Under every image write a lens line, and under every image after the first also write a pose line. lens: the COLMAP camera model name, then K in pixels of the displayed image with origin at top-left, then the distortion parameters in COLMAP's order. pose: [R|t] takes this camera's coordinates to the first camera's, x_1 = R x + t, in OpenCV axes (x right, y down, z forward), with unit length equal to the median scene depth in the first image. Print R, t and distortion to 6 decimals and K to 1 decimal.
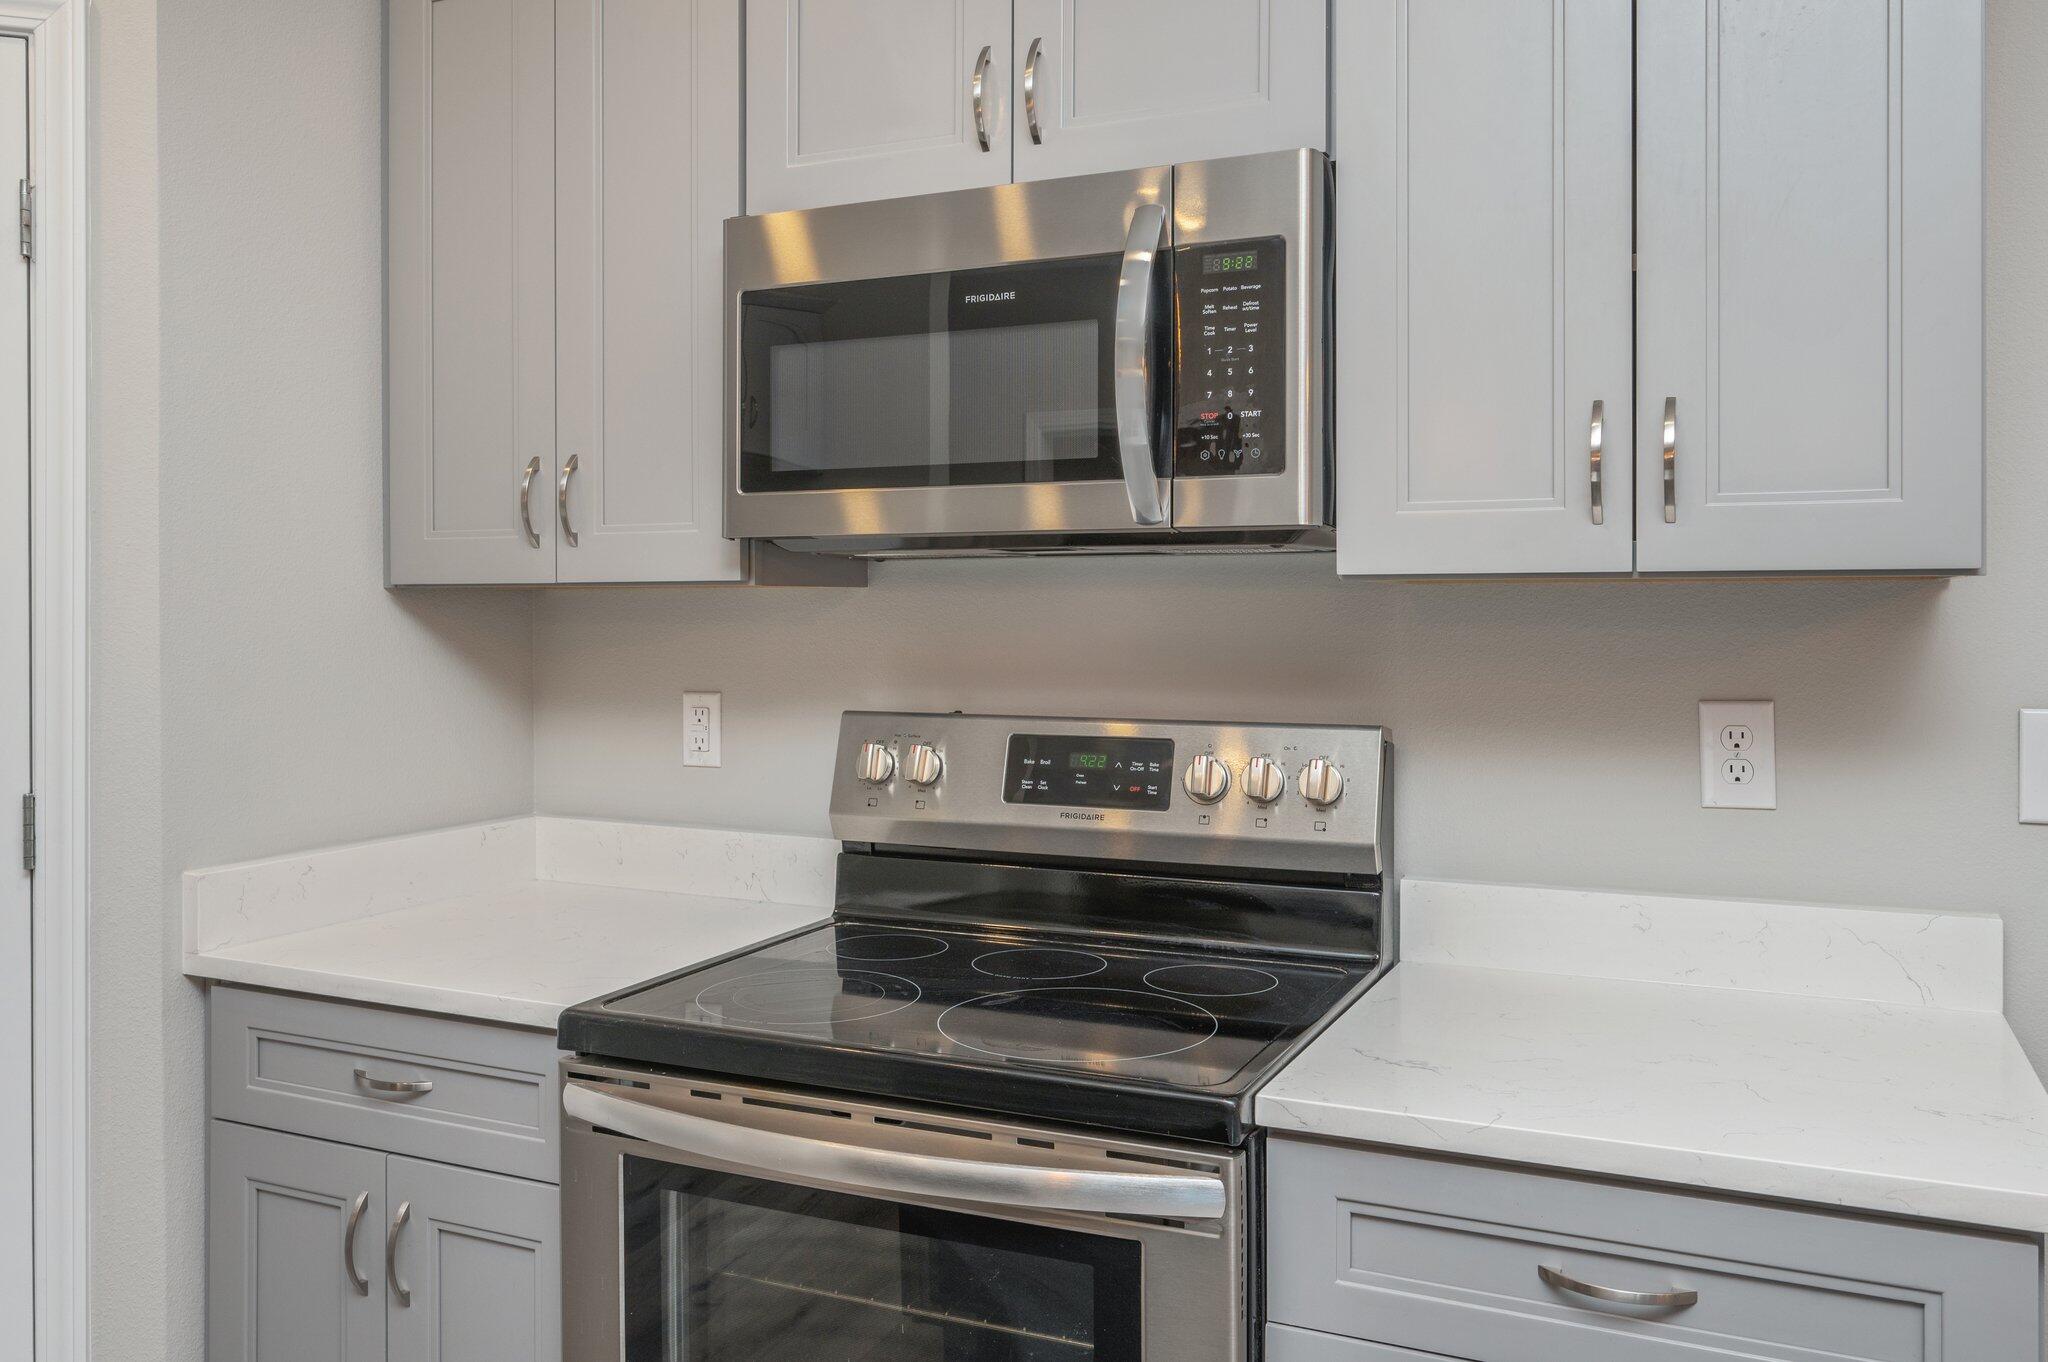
lens RADIAL K [[1655.3, 0, 1005.6], [0, 1655.3, 605.1], [0, 0, 1]] dist [0.002549, 0.003483]
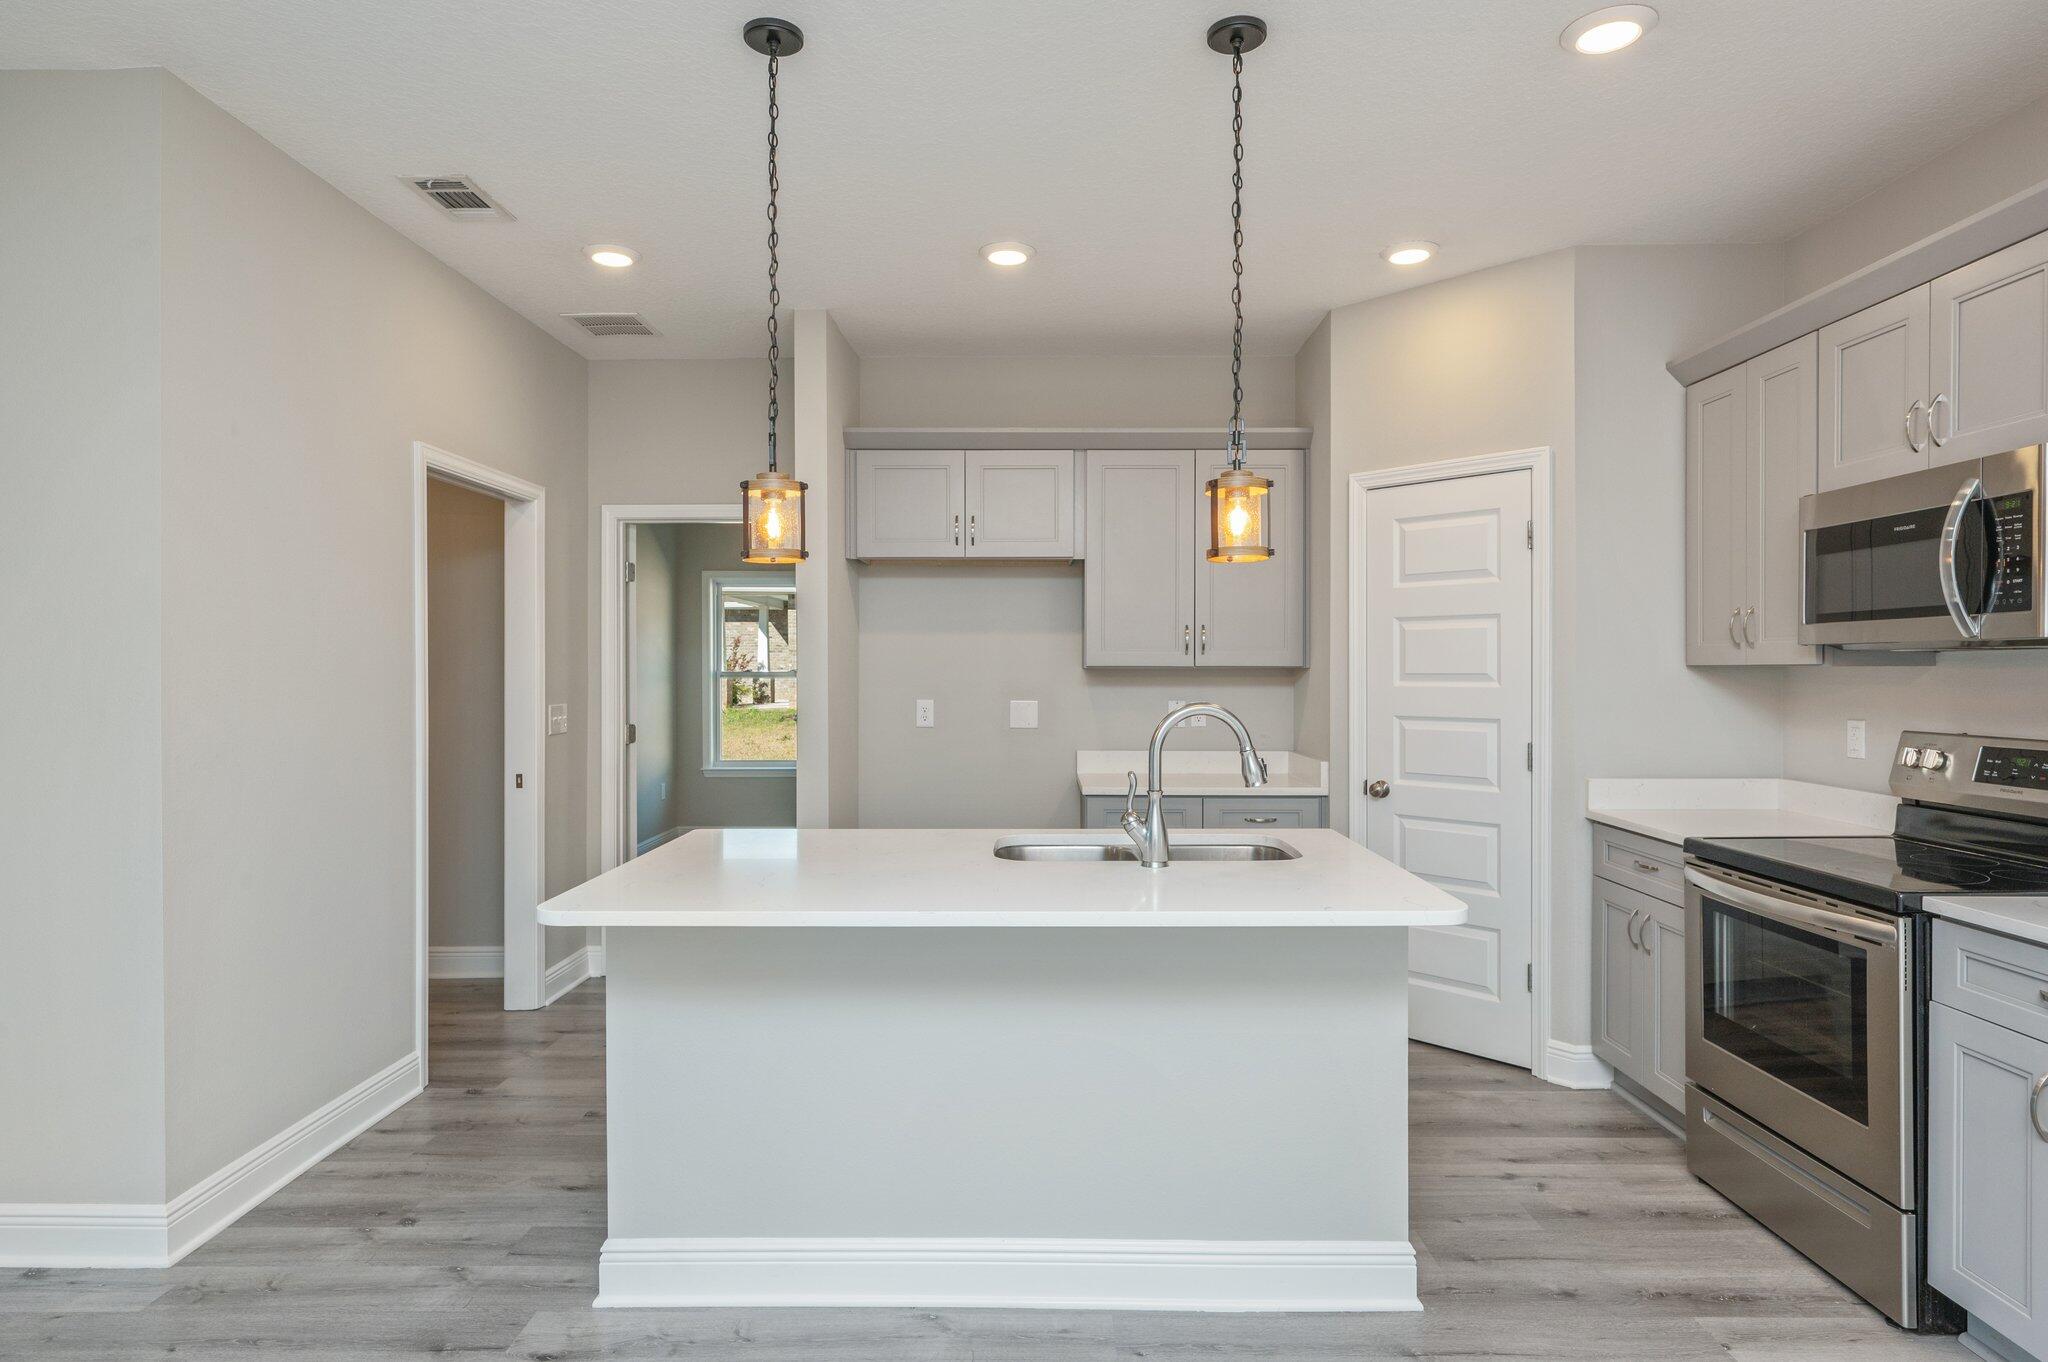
lens RADIAL K [[1119.0, 0, 1027.6], [0, 1119.0, 676.7], [0, 0, 1]] dist [-0.006062, 0.000824]
pose [[0.422240, 0.006390, -0.906461, 0.780917], [0.001134, 0.999971, 0.007577, -0.012017], [0.906483, -0.004228, 0.422221, -0.573050]]
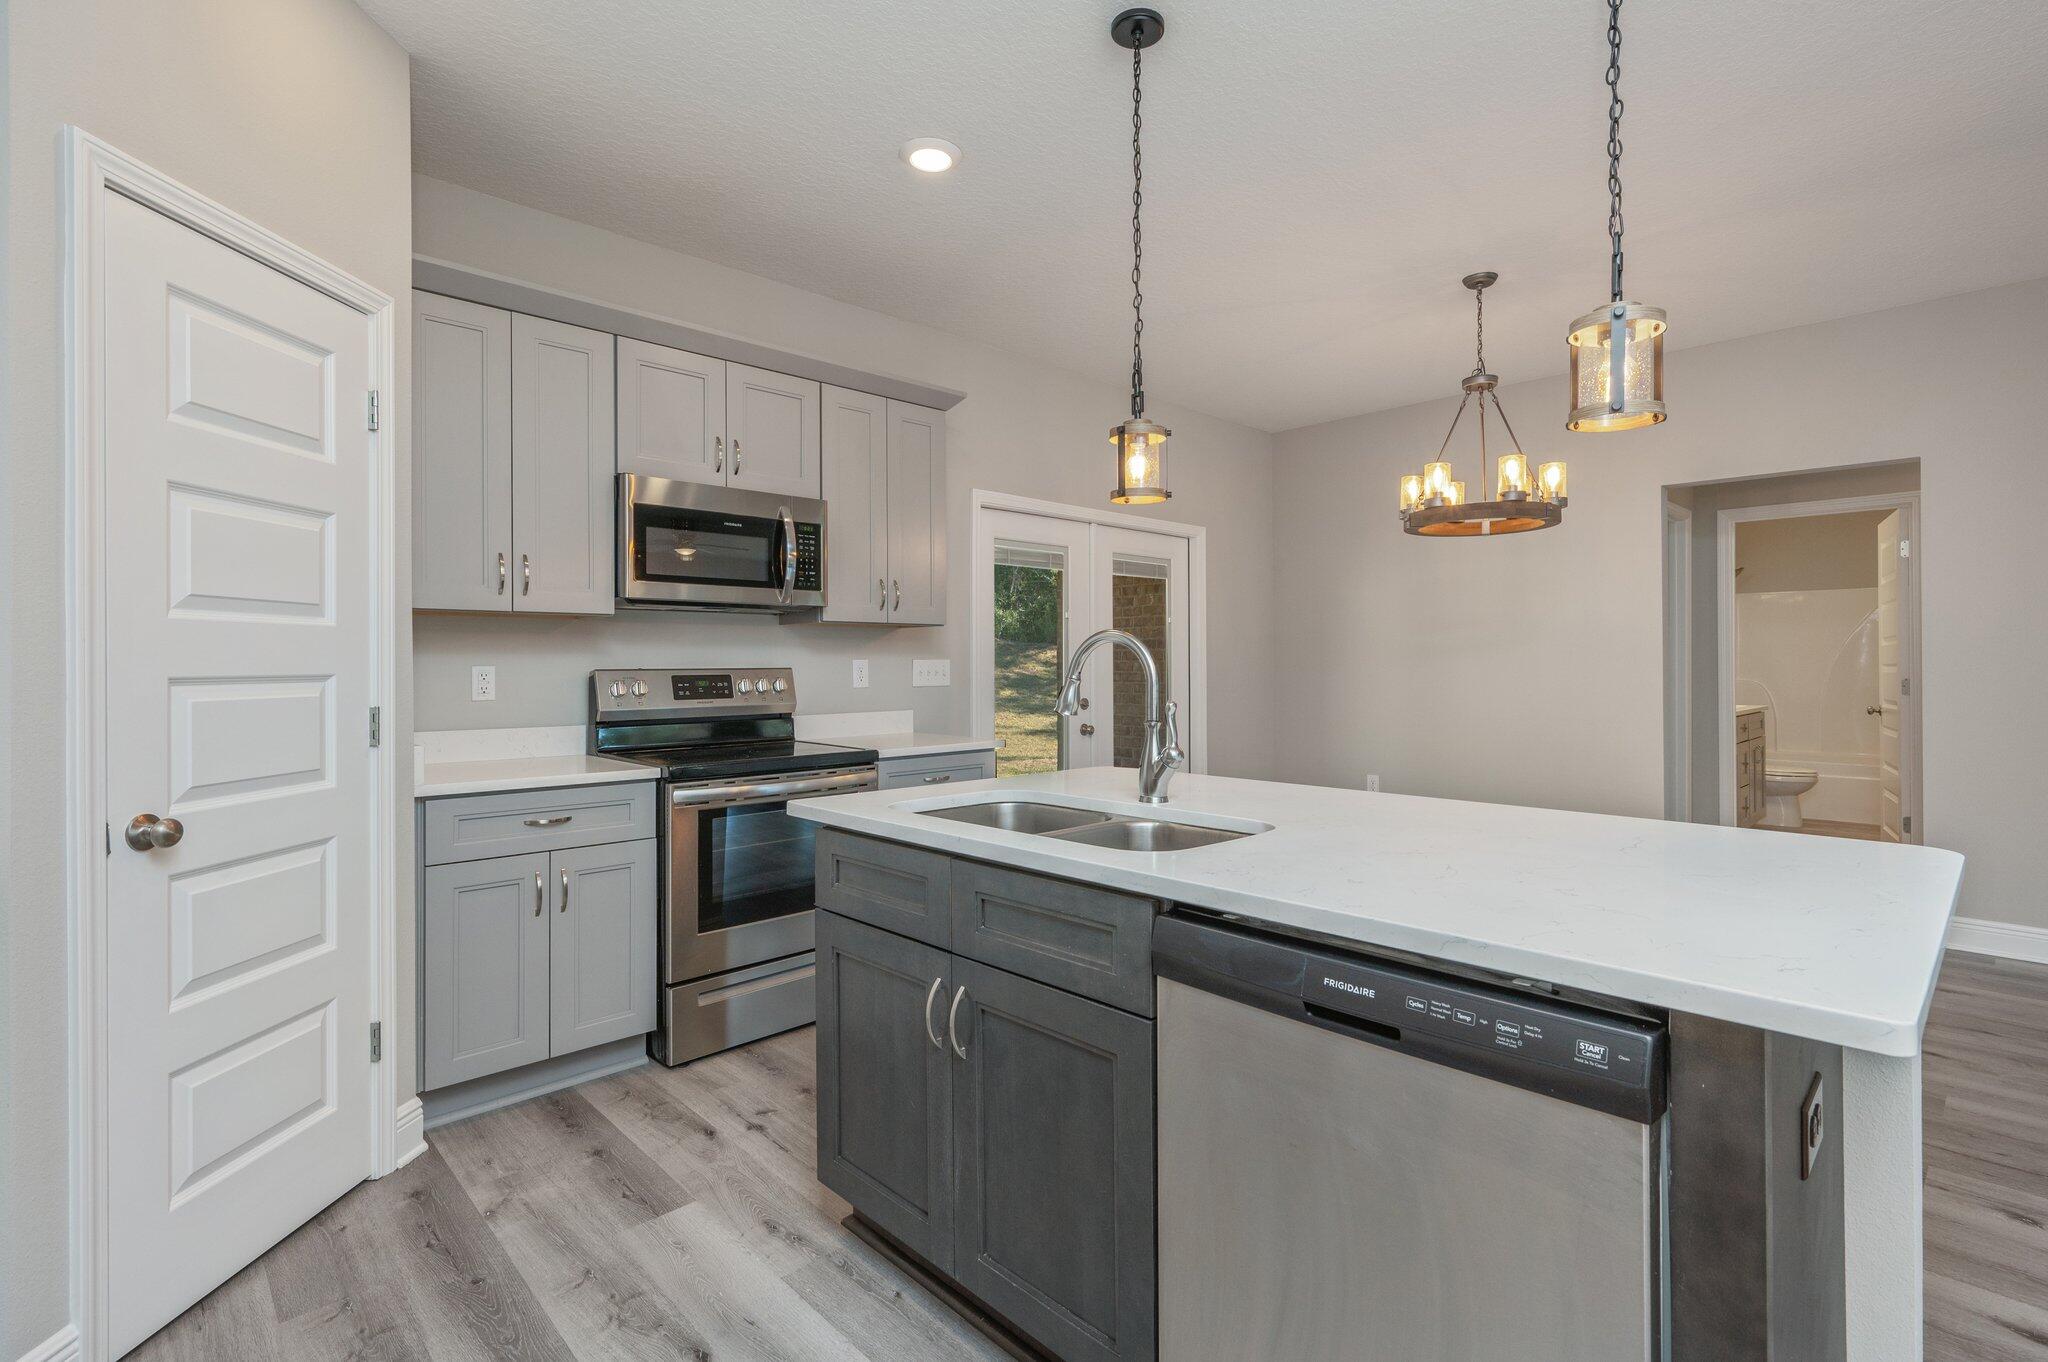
lens RADIAL K [[949.6, 0, 1024.4], [0, 949.6, 662.0], [0, 0, 1]] dist [0.001075, -0.000656]
pose [[0.358245, 0.000924, 0.933627, -1.419443], [0.005704, 0.999979, -0.003178, 0.072626], [-0.933610, 0.006464, 0.358232, -0.114622]]
